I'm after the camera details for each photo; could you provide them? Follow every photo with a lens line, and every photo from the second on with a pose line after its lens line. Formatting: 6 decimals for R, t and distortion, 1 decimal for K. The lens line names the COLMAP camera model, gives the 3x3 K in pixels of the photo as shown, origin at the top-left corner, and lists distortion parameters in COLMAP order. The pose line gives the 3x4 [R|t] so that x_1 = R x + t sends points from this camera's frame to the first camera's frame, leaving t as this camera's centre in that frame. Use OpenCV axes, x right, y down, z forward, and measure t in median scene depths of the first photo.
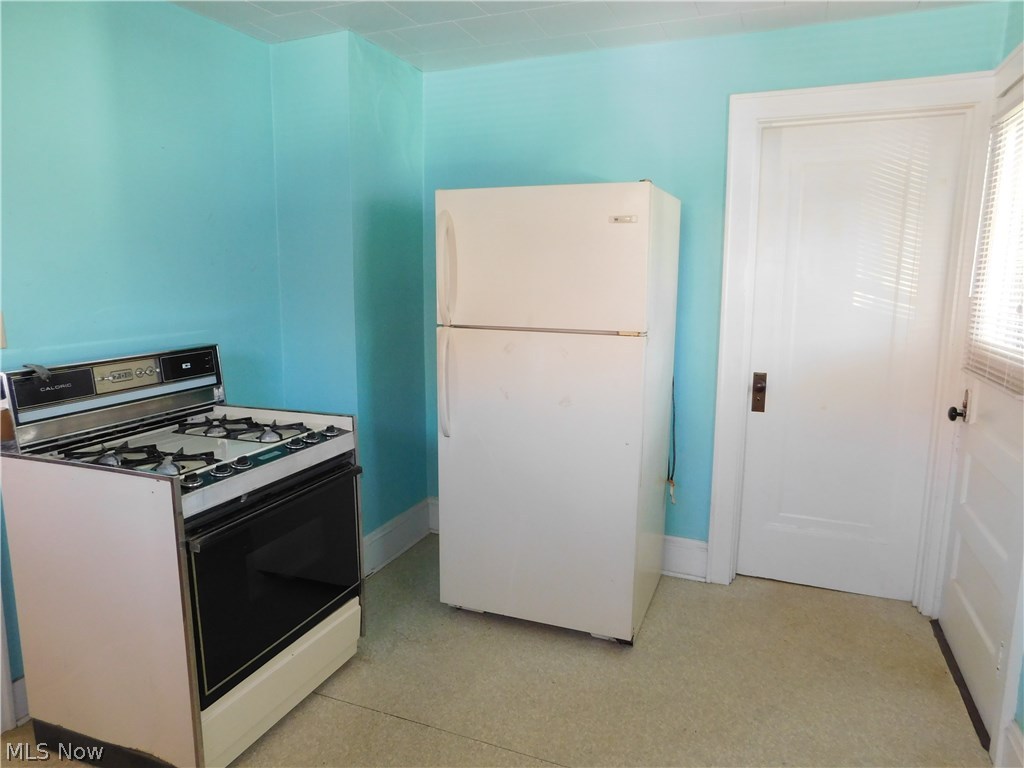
lens RADIAL K [[679.9, 0, 511.5], [0, 679.9, 390.0], [0, 0, 1]] dist [-0.060236, 0.048064]
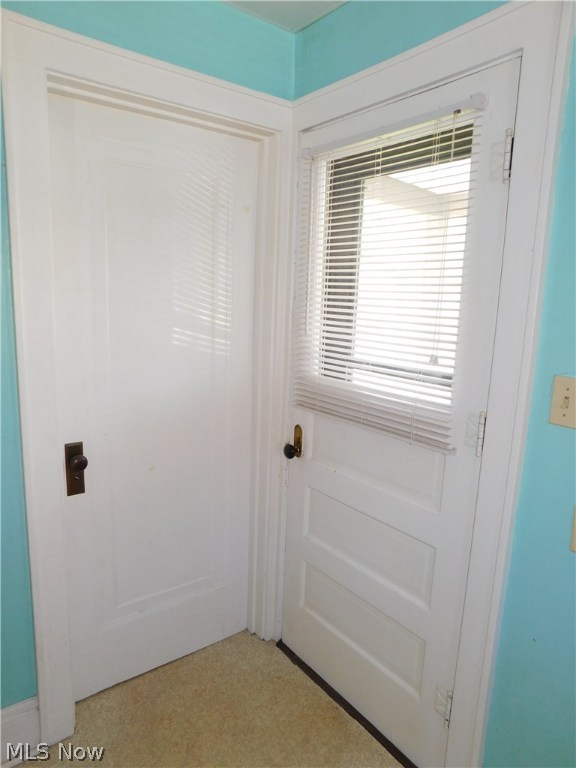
lens RADIAL K [[509.9, 0, 292.4], [0, 509.9, 382.3], [0, 0, 1]] dist [-0.060236, 0.048064]
pose [[0.499302, -0.137455, 0.855455, 0.033240], [0.116283, 0.989034, 0.091048, -0.122153], [-0.858589, 0.054014, 0.509811, 0.563303]]
